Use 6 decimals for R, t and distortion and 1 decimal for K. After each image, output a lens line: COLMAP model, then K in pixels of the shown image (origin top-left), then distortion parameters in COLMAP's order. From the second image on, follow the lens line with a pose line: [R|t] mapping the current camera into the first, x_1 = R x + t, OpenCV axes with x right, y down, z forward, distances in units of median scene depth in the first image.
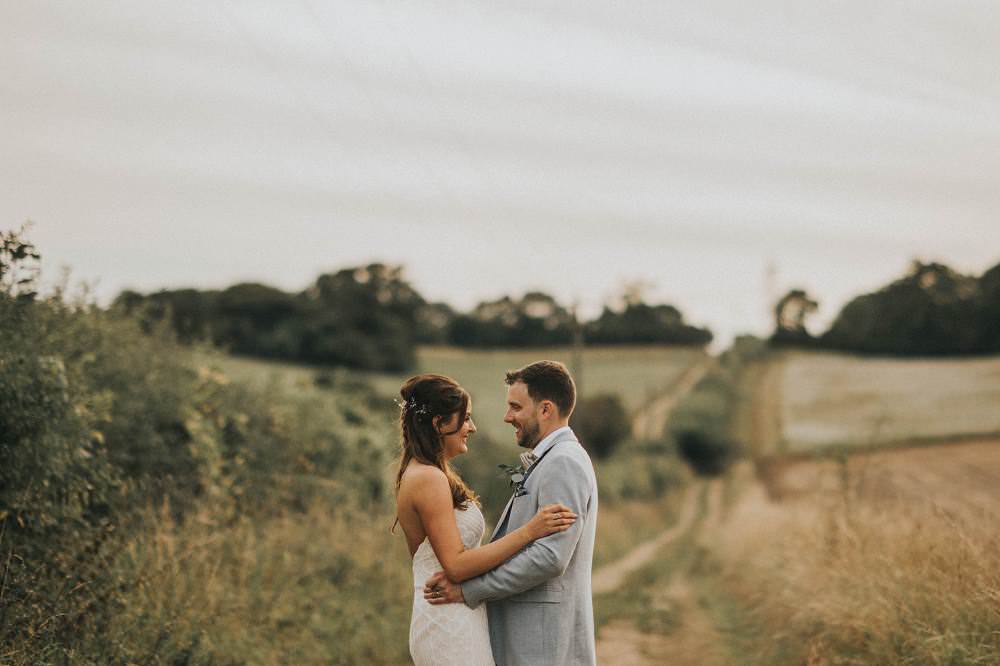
lens RADIAL K [[2535.5, 0, 500.0], [0, 2535.5, 333.0], [0, 0, 1]] dist [-0.108492, -0.676481]
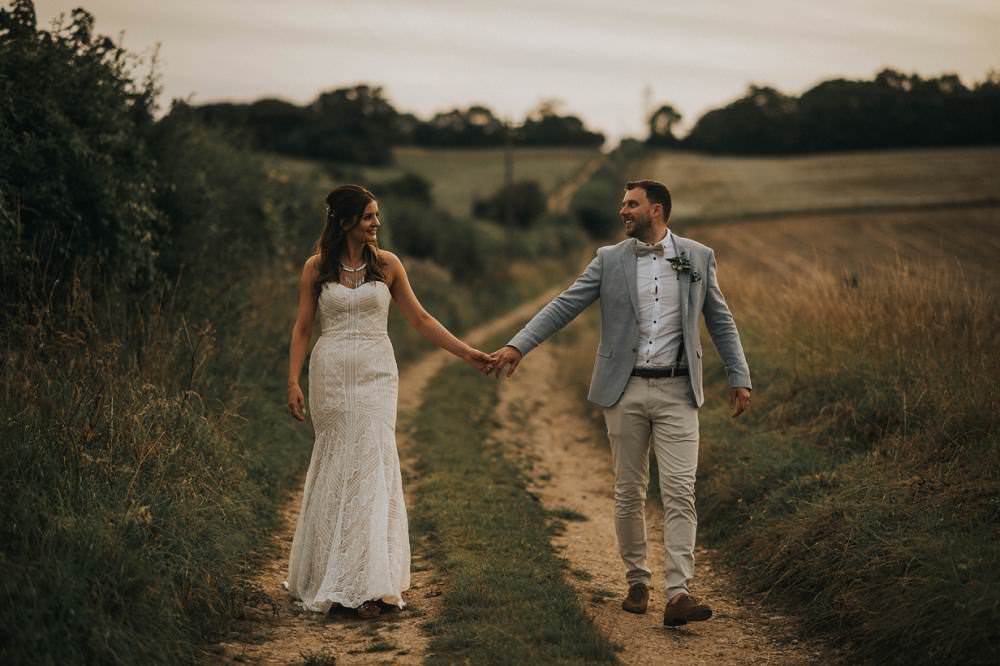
lens RADIAL K [[2405.1, 0, 500.0], [0, 2405.1, 333.0], [0, 0, 1]] dist [-0.076616, -0.136467]
pose [[0.999394, 0.003822, 0.034595, -0.019649], [-0.007213, 0.995119, 0.098421, -0.023622], [-0.034050, -0.098611, 0.994543, -0.336135]]
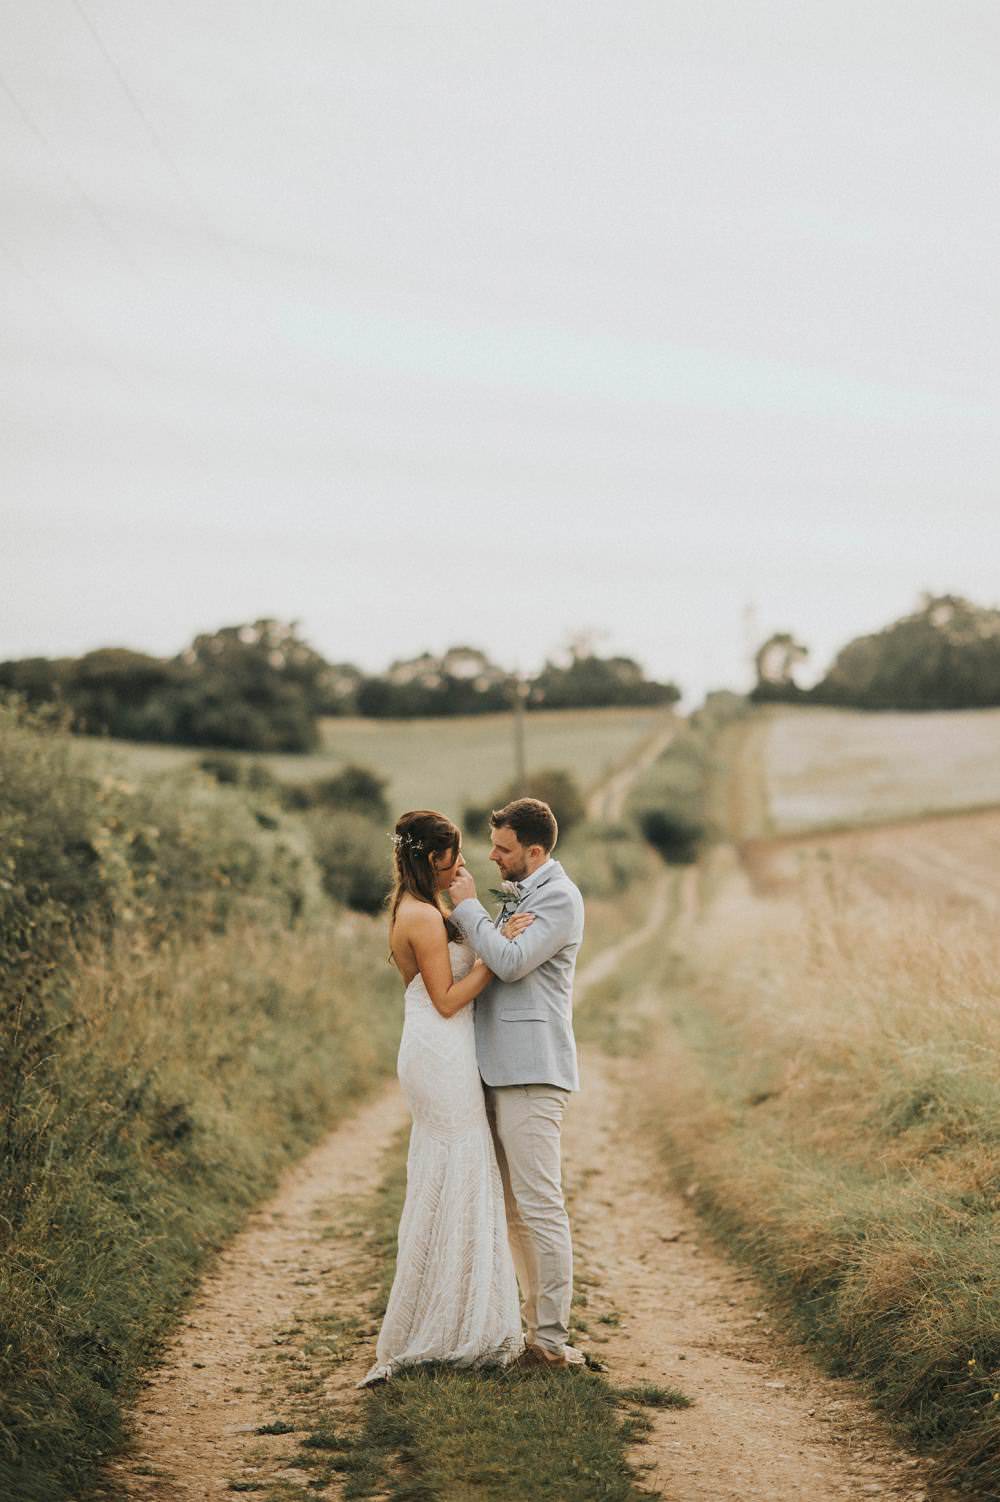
lens RADIAL K [[3808.3, 0, 500.0], [0, 3808.3, 751.0], [0, 0, 1]] dist [-0.108492, -0.676481]
pose [[0.998879, -0.033862, 0.033073, -0.016323], [0.032708, 0.998858, 0.034835, -0.026345], [-0.034215, -0.033714, 0.998846, -0.238805]]
